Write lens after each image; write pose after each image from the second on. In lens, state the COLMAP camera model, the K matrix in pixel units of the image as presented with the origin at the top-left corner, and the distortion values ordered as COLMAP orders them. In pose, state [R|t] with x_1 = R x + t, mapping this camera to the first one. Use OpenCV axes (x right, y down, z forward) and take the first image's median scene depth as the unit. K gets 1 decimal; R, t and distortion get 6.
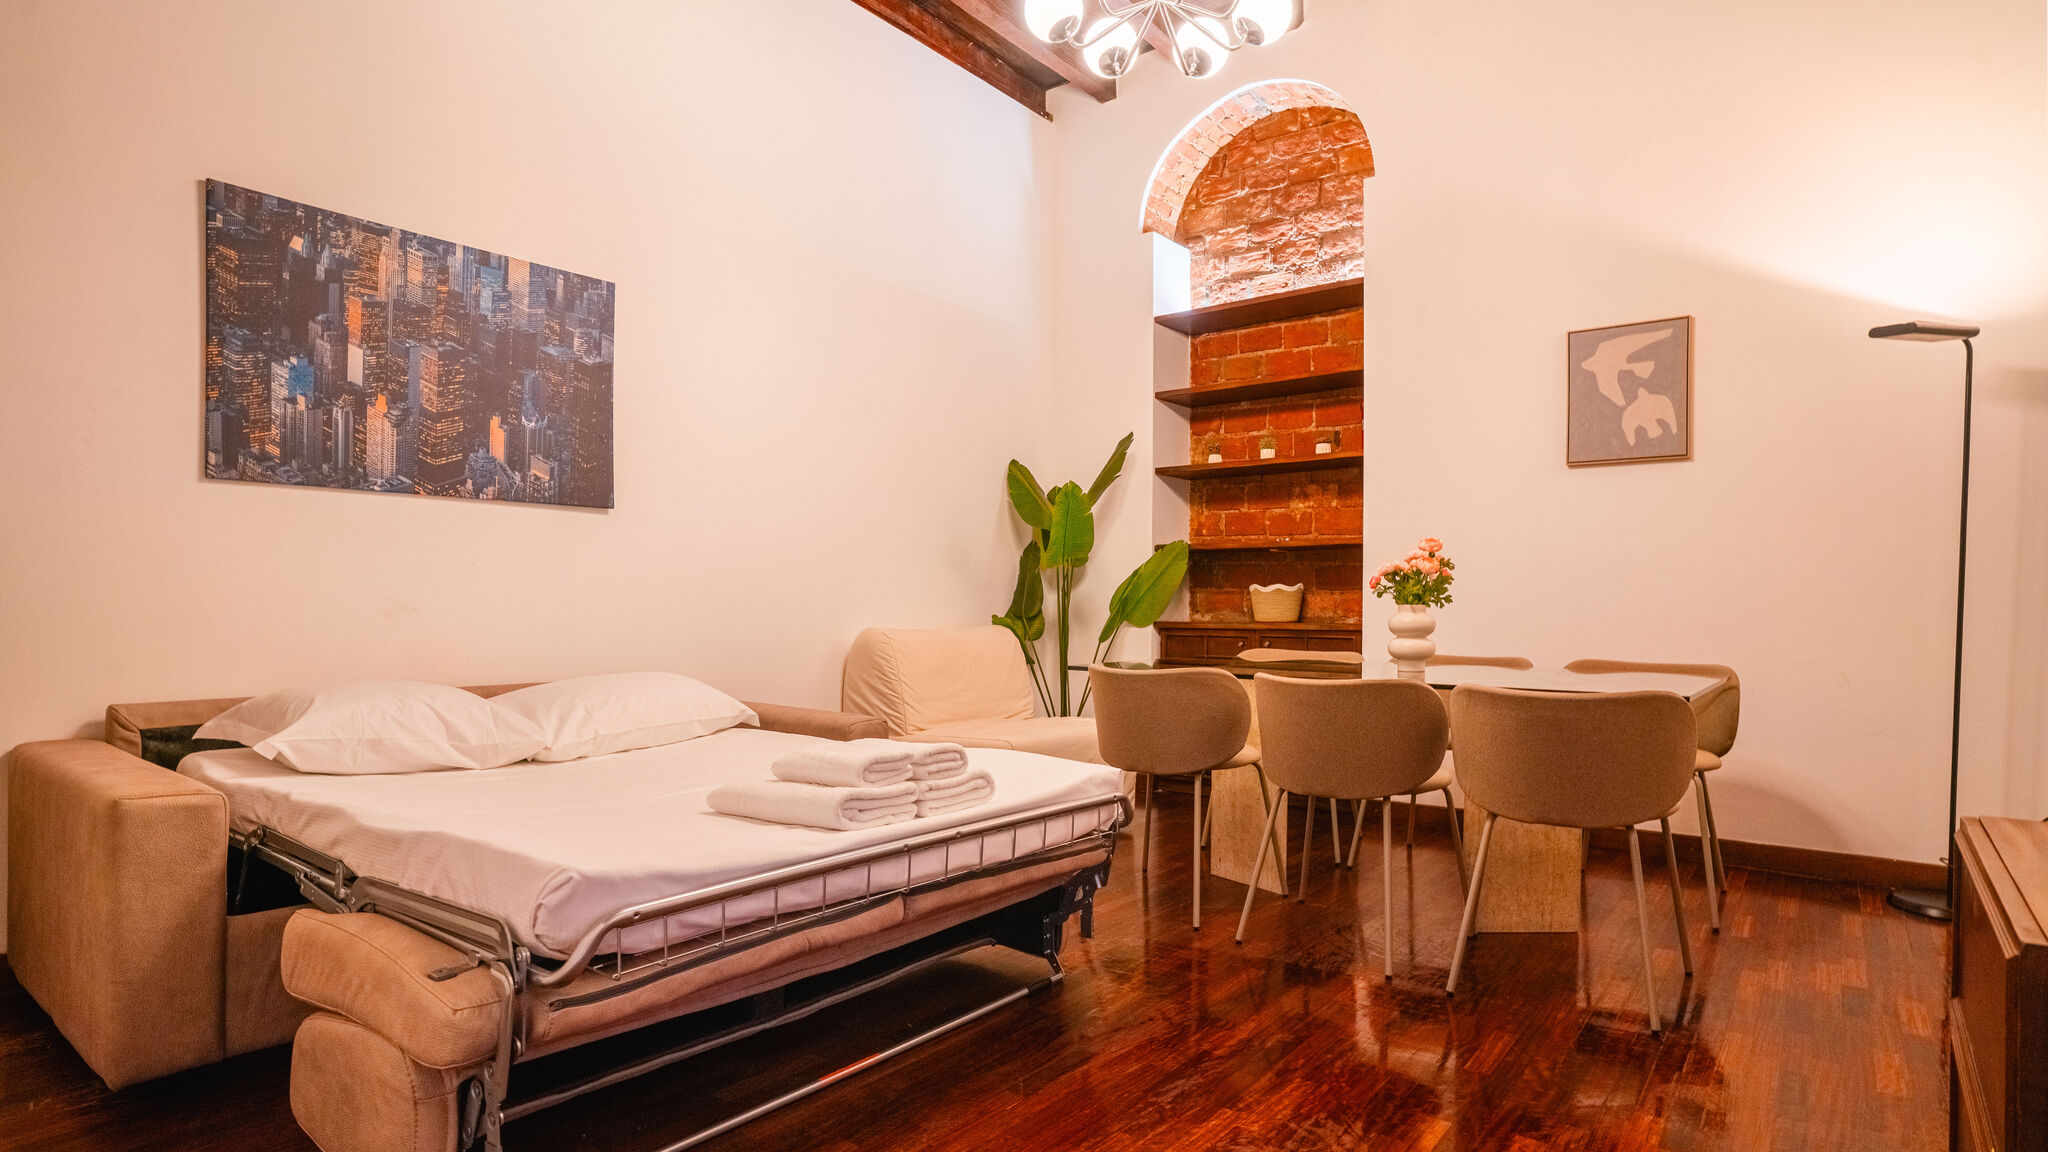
lens RADIAL K [[1081.0, 0, 1008.7], [0, 1081.0, 623.2], [0, 0, 1]] dist [-0.070124, 0.042095]
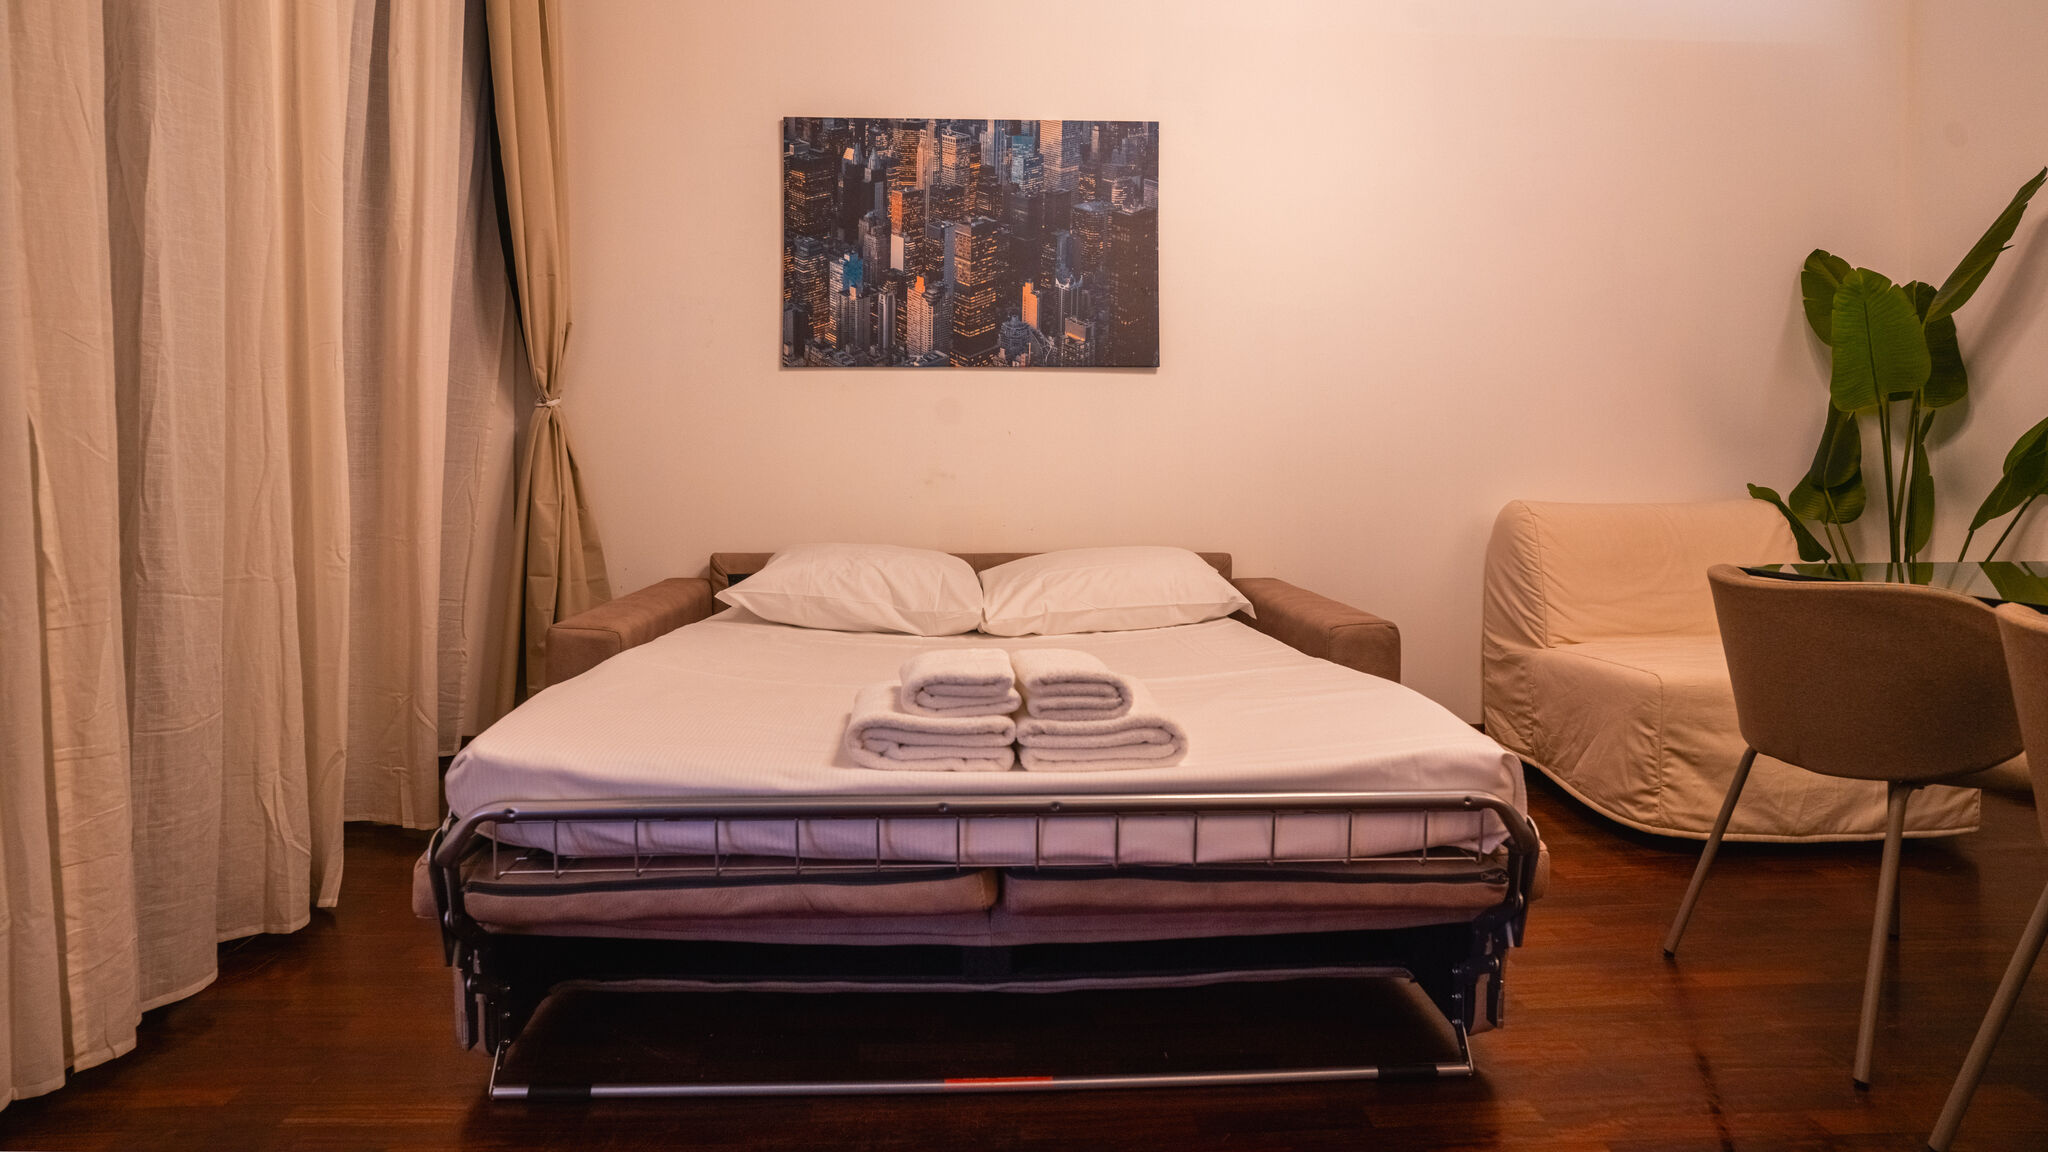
lens RADIAL K [[1081.0, 0, 990.3], [0, 1081.0, 484.7], [0, 0, 1]] dist [-0.070124, 0.042095]
pose [[0.650763, 0.002595, -0.759277, 0.262300], [-0.008063, 0.999961, -0.003493, -0.001501], [0.759238, 0.008395, 0.650759, 0.318830]]
